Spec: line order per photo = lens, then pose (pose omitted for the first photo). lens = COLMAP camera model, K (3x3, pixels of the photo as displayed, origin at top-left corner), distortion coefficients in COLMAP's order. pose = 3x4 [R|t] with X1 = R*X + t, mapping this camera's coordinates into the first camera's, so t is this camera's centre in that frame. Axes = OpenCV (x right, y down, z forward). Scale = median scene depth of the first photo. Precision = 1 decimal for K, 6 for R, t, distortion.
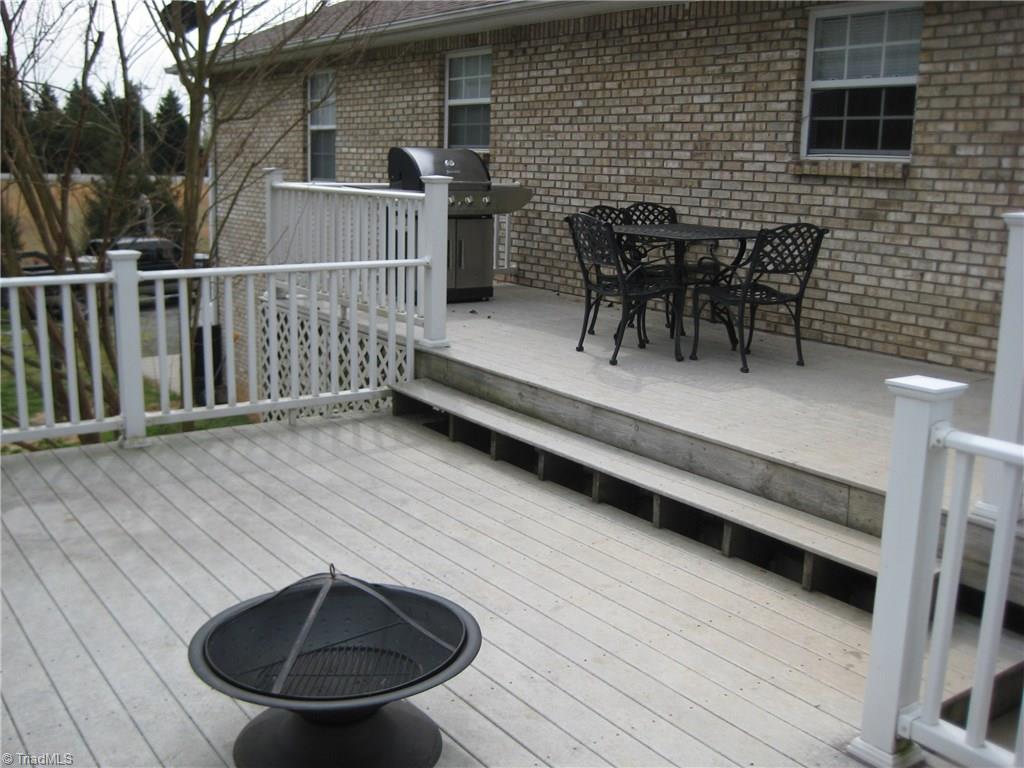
lens RADIAL K [[1071.5, 0, 518.4], [0, 1071.5, 388.1], [0, 0, 1]] dist [-0.071862, 0.000000]
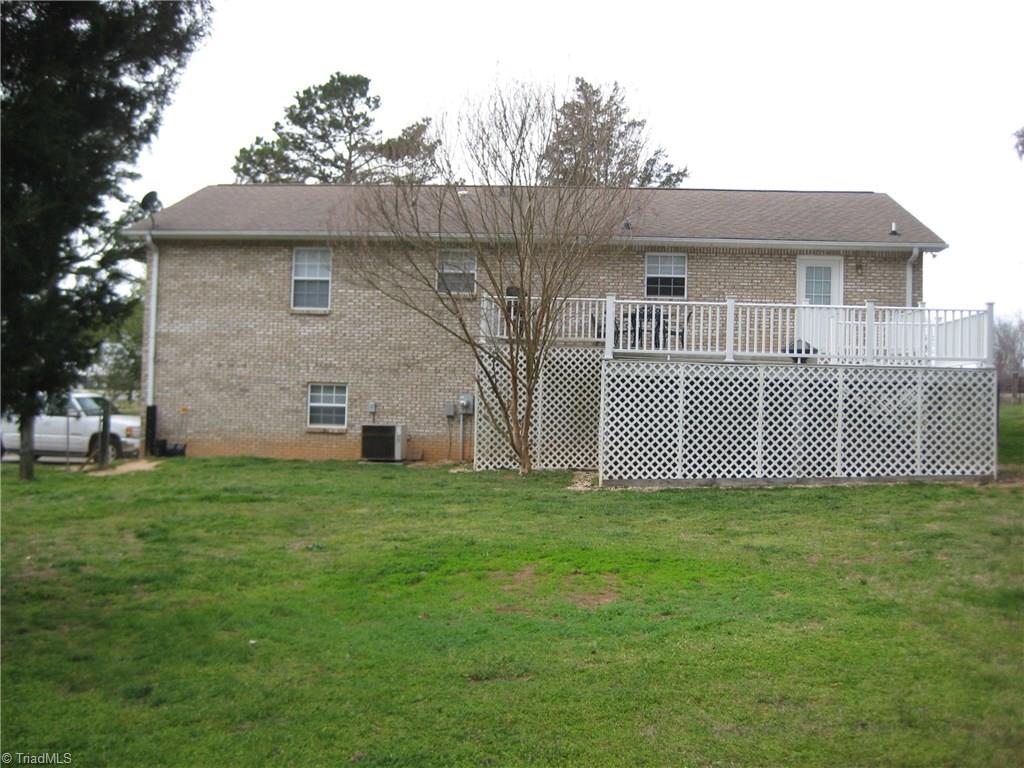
lens RADIAL K [[1071.5, 0, 511.9], [0, 1071.5, 382.1], [0, 0, 1]] dist [-0.071862, 0.000000]
pose [[0.625722, -0.000056, 0.780046, -2.907394], [0.149792, 0.981398, -0.120087, 0.418959], [-0.765529, 0.191986, 0.614090, -0.724837]]
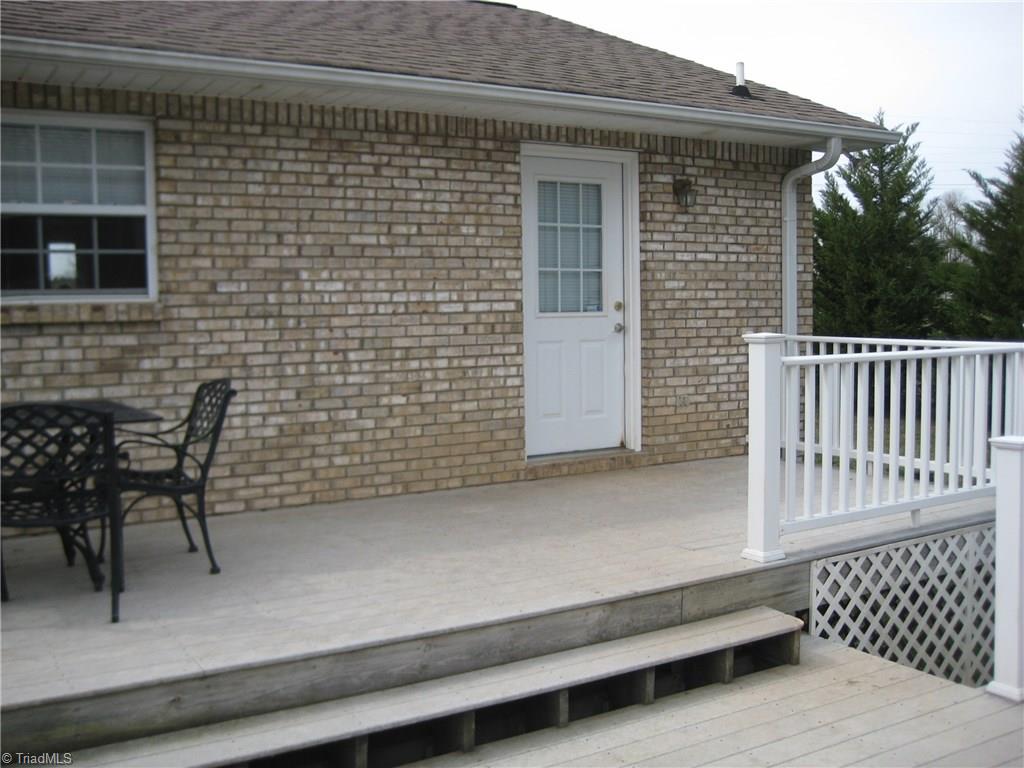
lens RADIAL K [[1071.5, 0, 527.1], [0, 1071.5, 357.6], [0, 0, 1]] dist [-0.071862, 0.000000]
pose [[0.062305, -0.082443, 0.994646, -0.523870], [0.217711, 0.973706, 0.067070, -0.167778], [-0.974023, 0.212366, 0.078616, 0.667377]]
